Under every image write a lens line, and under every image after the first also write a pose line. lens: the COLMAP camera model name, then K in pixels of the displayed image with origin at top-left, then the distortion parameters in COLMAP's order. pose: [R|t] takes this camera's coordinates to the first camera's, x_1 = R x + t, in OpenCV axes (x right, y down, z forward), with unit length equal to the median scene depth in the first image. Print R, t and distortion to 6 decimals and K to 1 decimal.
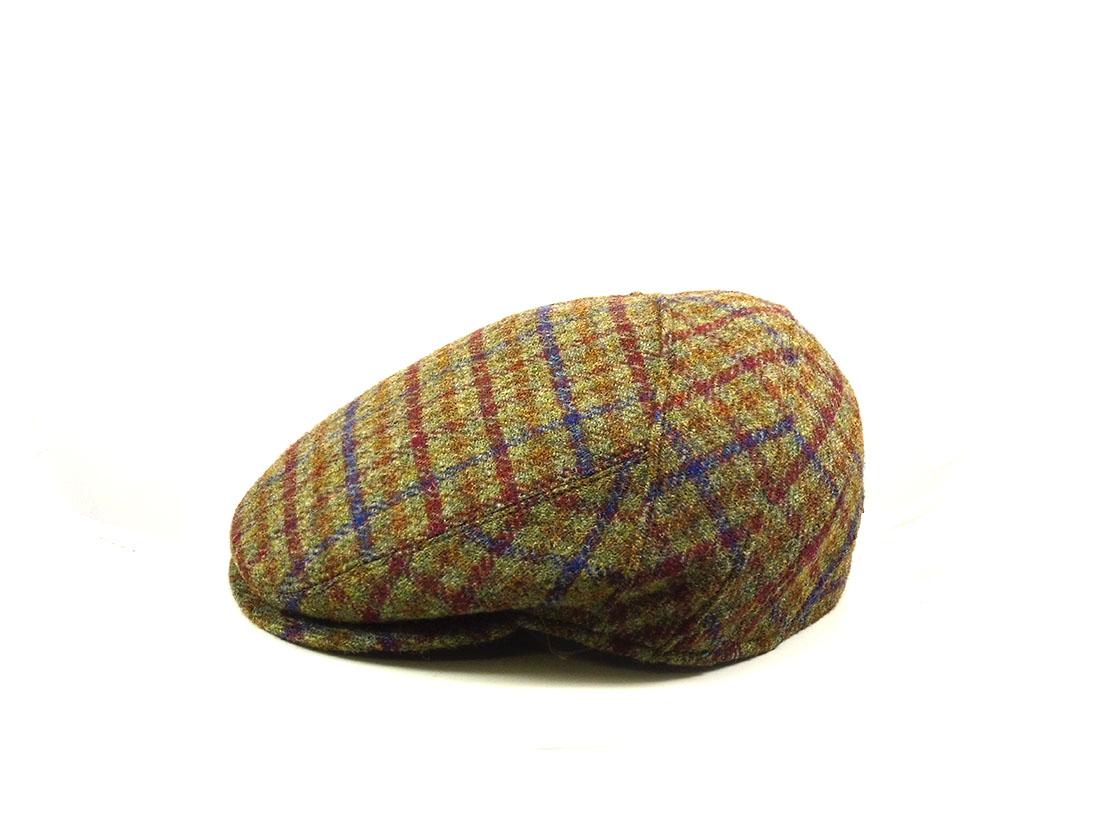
lens RADIAL K [[2356.4, 0, 550.0], [0, 2356.4, 412.5], [0, 0, 1]] dist [0.010910, -0.282479]
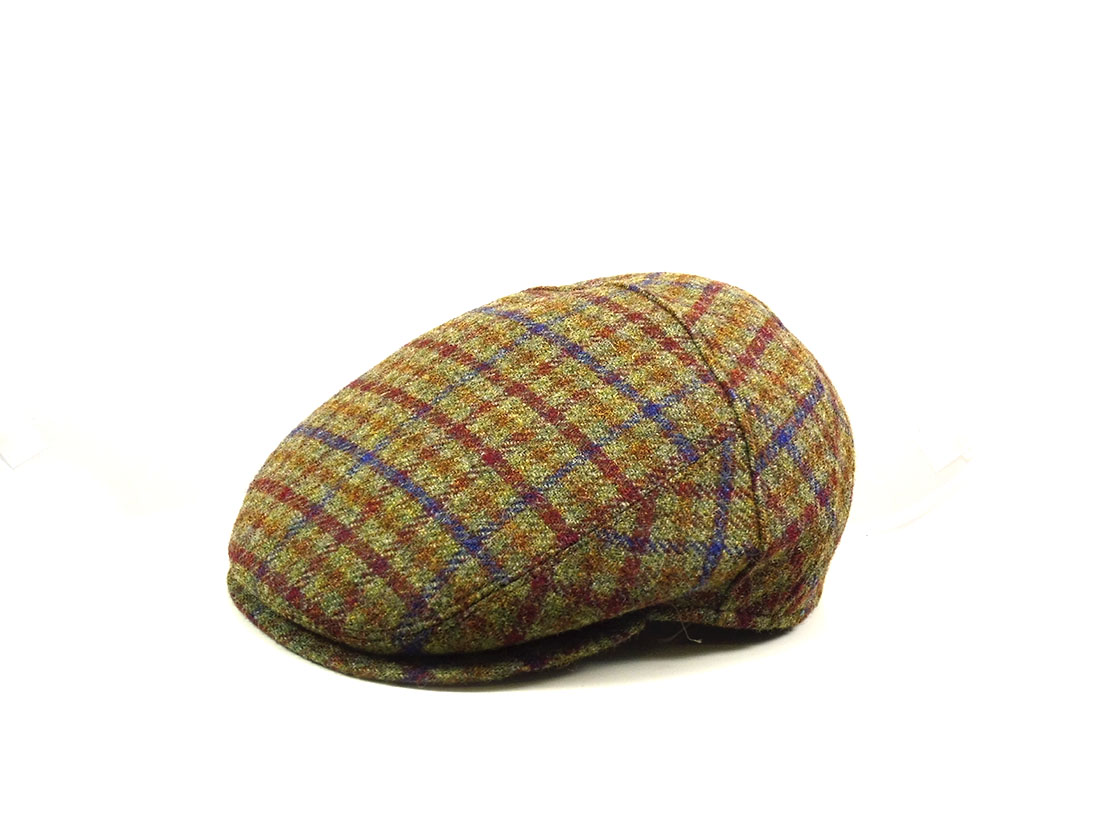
lens RADIAL K [[2356.4, 0, 550.0], [0, 2356.4, 412.5], [0, 0, 1]] dist [0.010910, -0.282479]
pose [[0.869273, -0.148302, 0.471562, -0.509123], [0.146509, 0.988369, 0.040758, -0.044005], [-0.472122, 0.033658, 0.880890, 0.129314]]
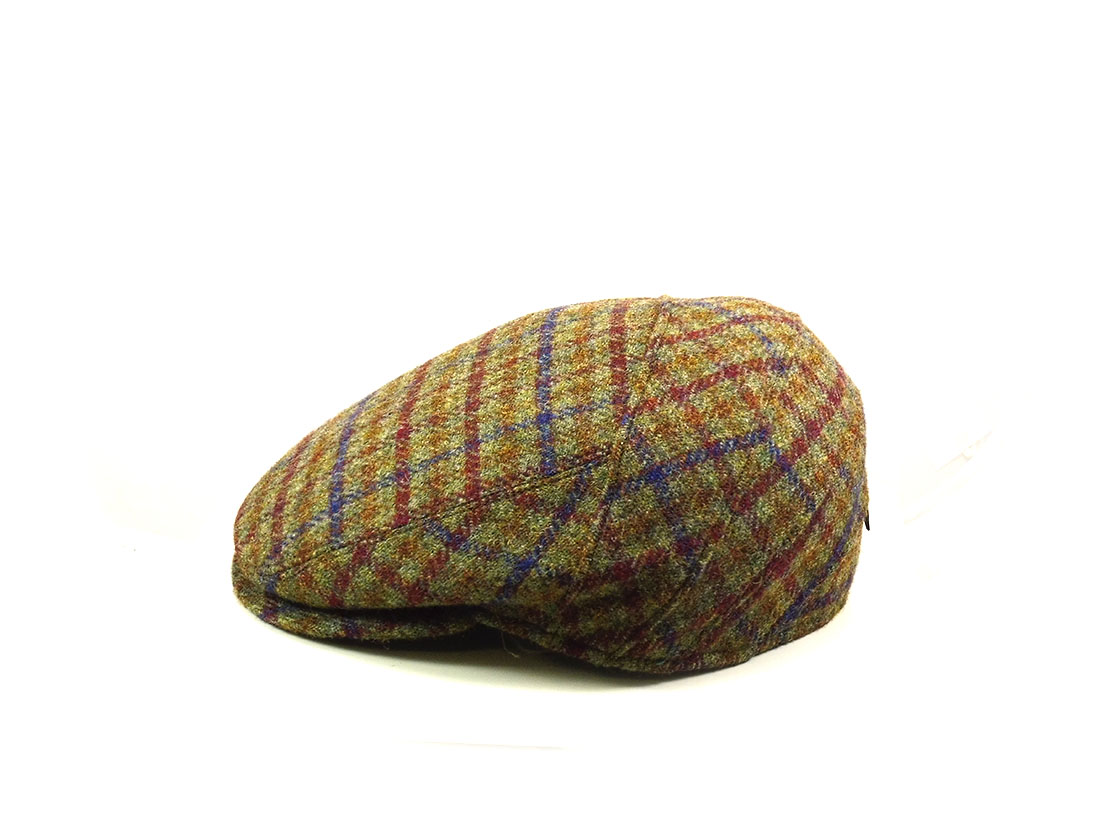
lens RADIAL K [[2356.4, 0, 550.0], [0, 2356.4, 412.5], [0, 0, 1]] dist [0.010910, -0.282479]
pose [[0.985948, 0.050237, -0.159320, 0.171826], [-0.050294, 0.998728, 0.003674, -0.003557], [0.159301, 0.004391, 0.987220, 0.013713]]
